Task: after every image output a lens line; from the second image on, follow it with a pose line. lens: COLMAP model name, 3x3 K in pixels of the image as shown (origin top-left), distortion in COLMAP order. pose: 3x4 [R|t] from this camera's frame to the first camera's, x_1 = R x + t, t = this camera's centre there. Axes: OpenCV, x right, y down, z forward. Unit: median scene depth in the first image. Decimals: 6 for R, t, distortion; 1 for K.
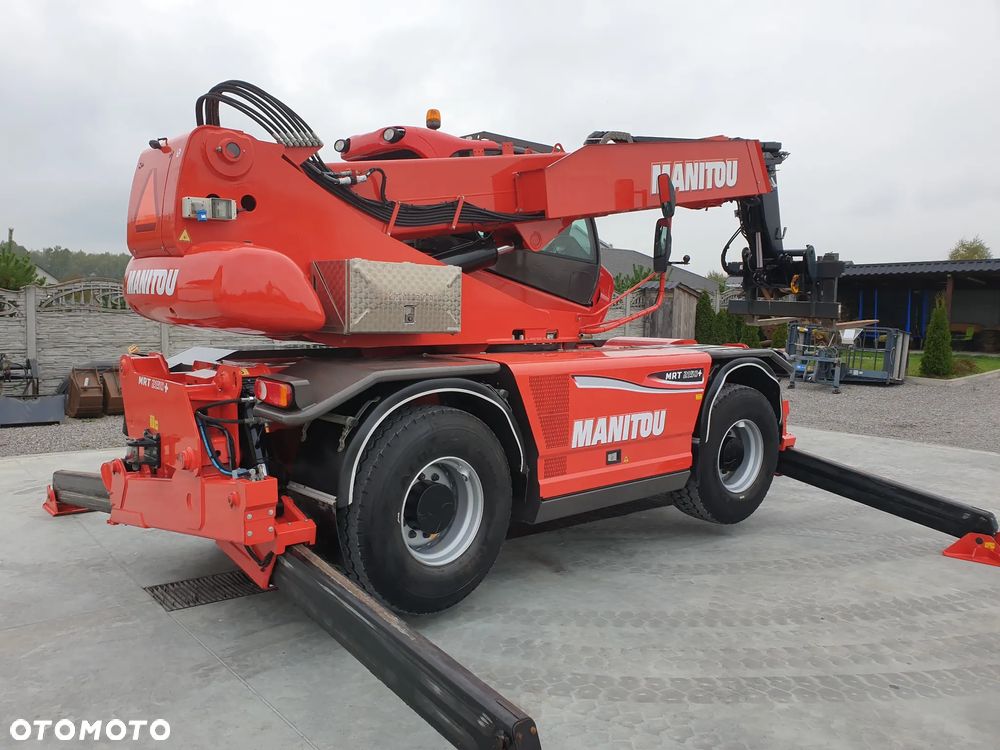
lens RADIAL K [[776.7, 0, 458.8], [0, 776.7, 360.1], [0, 0, 1]] dist [0.214849, -0.484874]
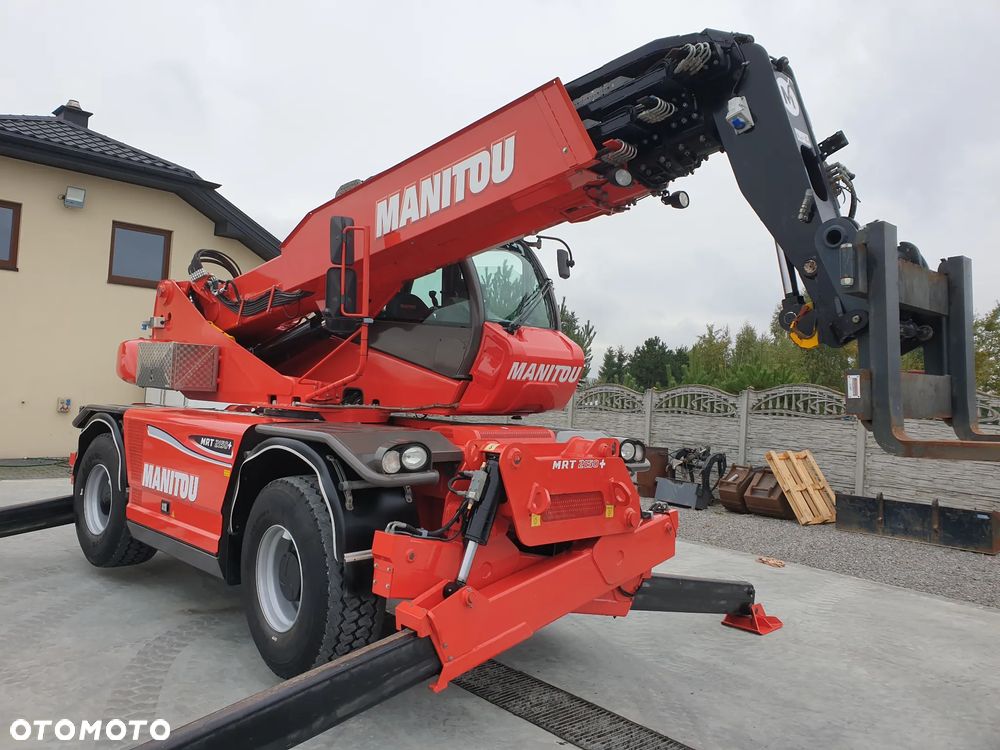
lens RADIAL K [[752.8, 0, 473.8], [0, 752.8, 365.0], [0, 0, 1]] dist [0.121611, -0.200982]
pose [[0.071175, -0.045364, -0.996432, 1.278422], [-0.118503, 0.991506, -0.053604, -0.063086], [0.990400, 0.121895, 0.065194, 1.334466]]
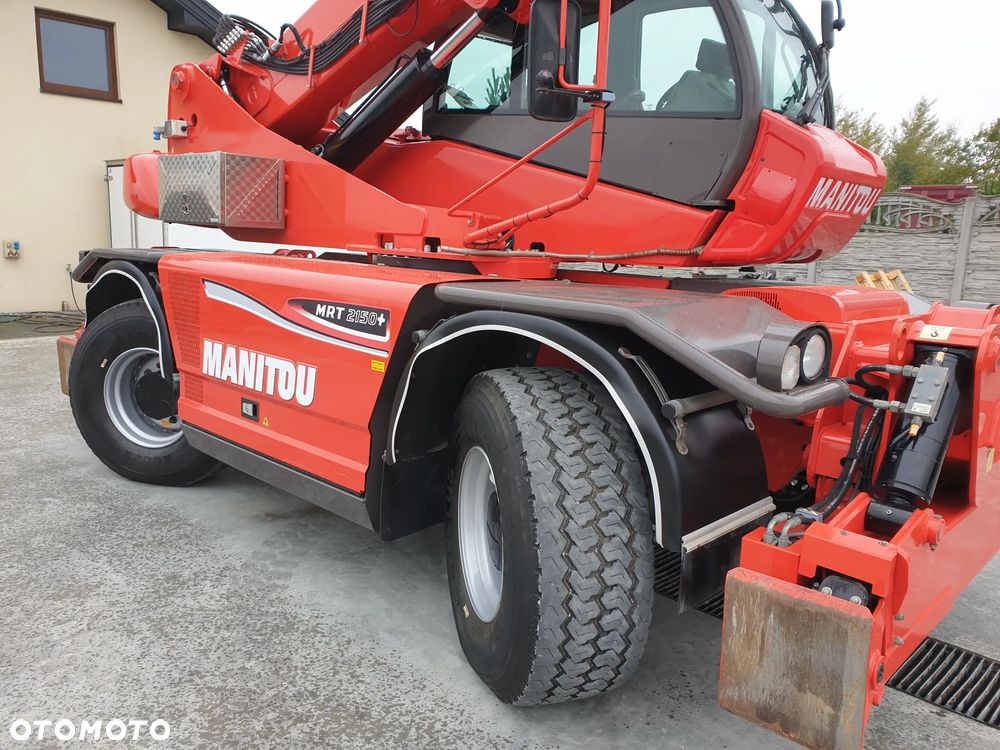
lens RADIAL K [[768.3, 0, 483.4], [0, 768.3, 375.0], [0, 0, 1]] dist [0.009758, -0.000665]
pose [[0.114087, 0.167675, -0.979219, 0.883725], [-0.118413, 0.980923, 0.154171, -0.034925], [0.986389, 0.098363, 0.131766, 1.118823]]
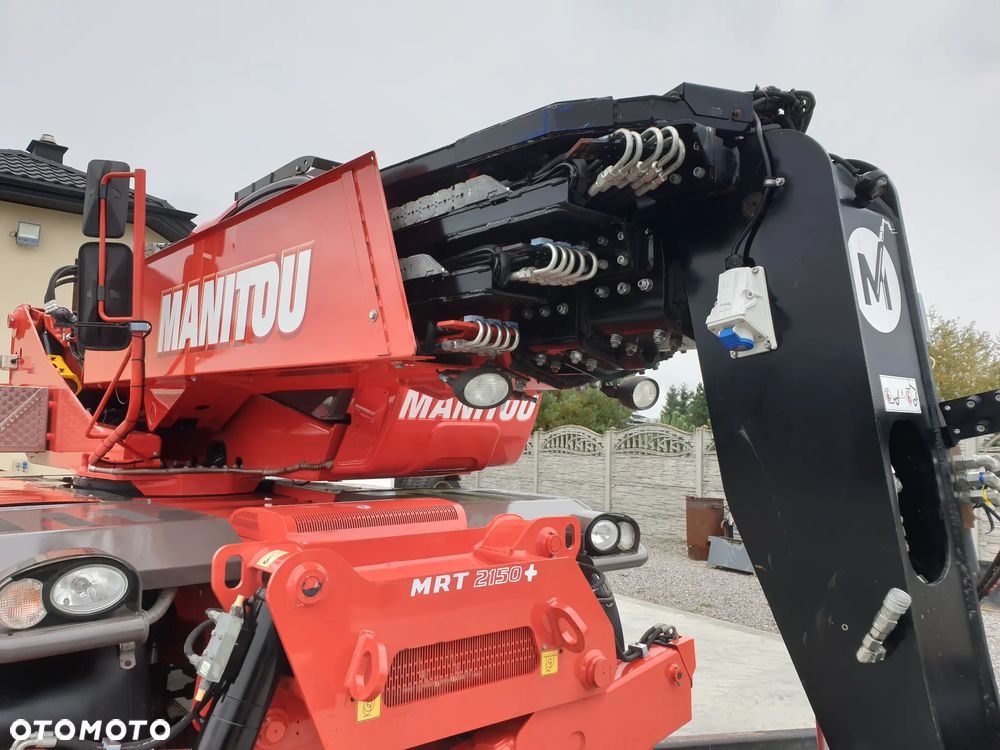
lens RADIAL K [[768.3, 0, 483.4], [0, 768.3, 375.0], [0, 0, 1]] dist [0.009758, -0.000665]
pose [[0.002973, -0.092719, -0.995688, 0.891153], [-0.085972, 0.991982, -0.092631, -0.087205], [0.996293, 0.085877, -0.005022, 1.513895]]
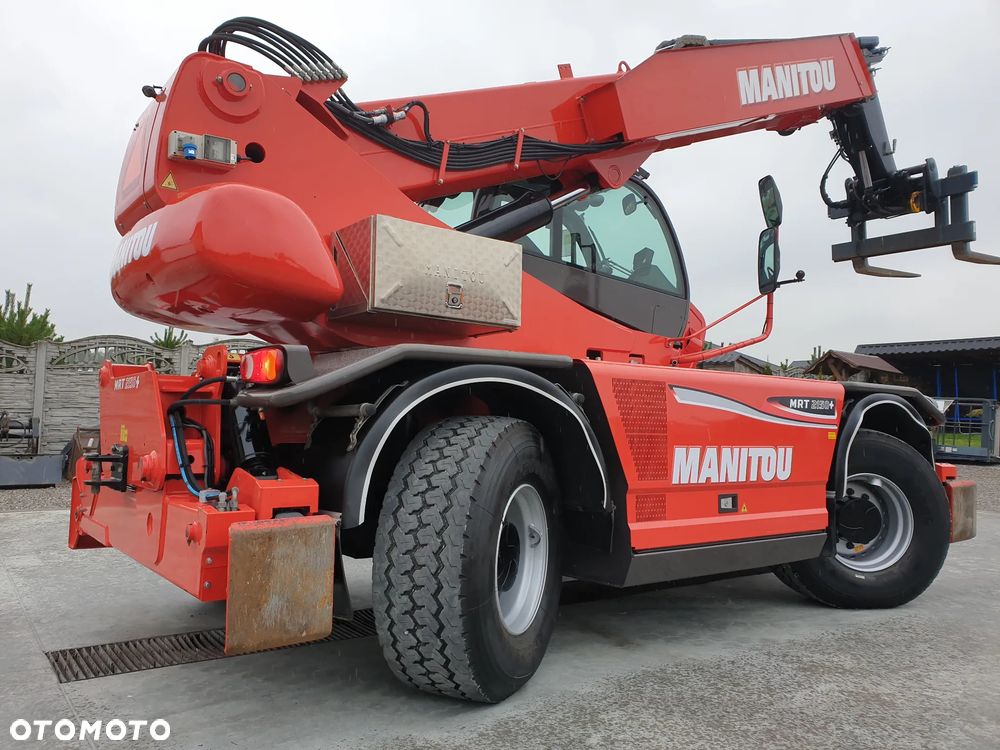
lens RADIAL K [[805.3, 0, 468.3], [0, 805.3, 350.3], [0, 0, 1]] dist [0.025377, 0.000435]
pose [[0.997709, -0.002129, -0.067614, 0.003813], [-0.009391, 0.985467, -0.169605, 0.113653], [0.066993, 0.169851, 0.983190, 0.206570]]
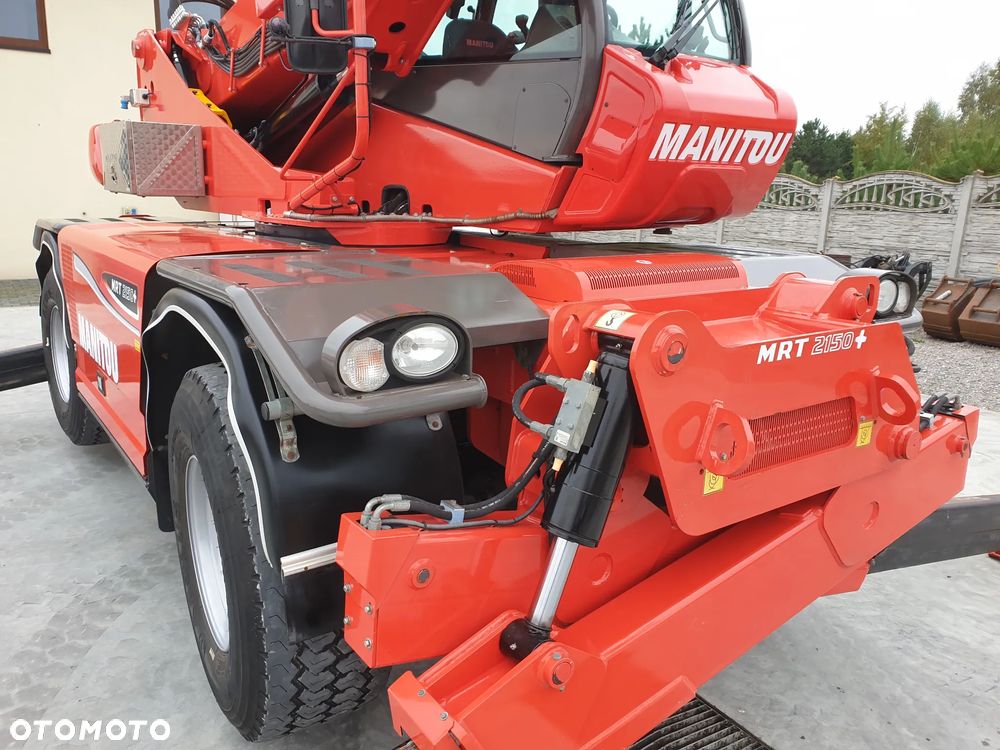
lens RADIAL K [[766.9, 0, 494.1], [0, 766.9, 367.7], [0, 0, 1]] dist [0.014448, 0.002195]
pose [[-0.068754, 0.213819, -0.974451, 0.830890], [-0.095147, 0.970904, 0.219754, -0.070524], [0.993086, 0.107826, -0.046409, 1.380285]]
